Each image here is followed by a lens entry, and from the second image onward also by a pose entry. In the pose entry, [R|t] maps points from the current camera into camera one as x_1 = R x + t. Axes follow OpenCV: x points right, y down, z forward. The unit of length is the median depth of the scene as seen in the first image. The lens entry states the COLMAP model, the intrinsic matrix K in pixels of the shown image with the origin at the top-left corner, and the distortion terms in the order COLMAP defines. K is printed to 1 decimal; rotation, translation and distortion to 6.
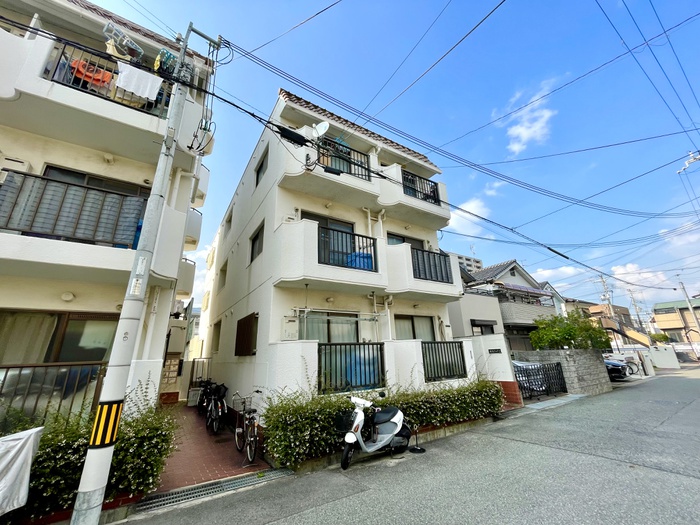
lens RADIAL K [[278.3, 0, 350.0], [0, 278.3, 262.5], [0, 0, 1]] dist [0.001676, -0.000011]
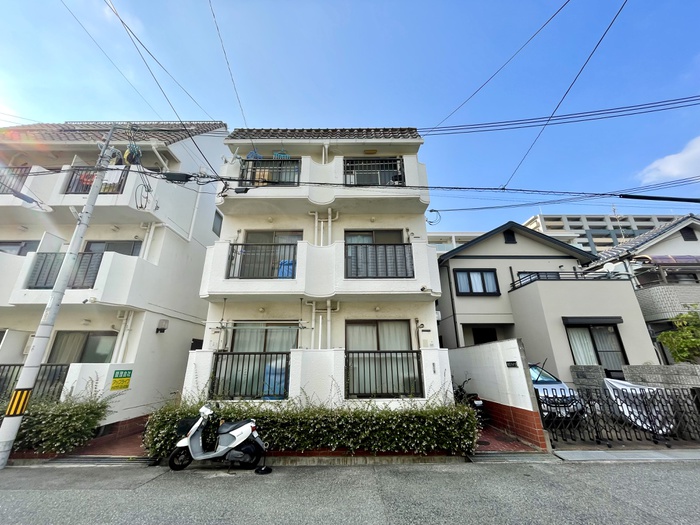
lens RADIAL K [[278.9, 0, 347.1], [0, 278.9, 263.4], [0, 0, 1]] dist [-0.001216, 0.000126]
pose [[0.849620, -0.151785, -0.505082, 0.795305], [0.144174, 0.988056, -0.054405, 0.066661], [0.507307, -0.026597, 0.861355, 0.278321]]
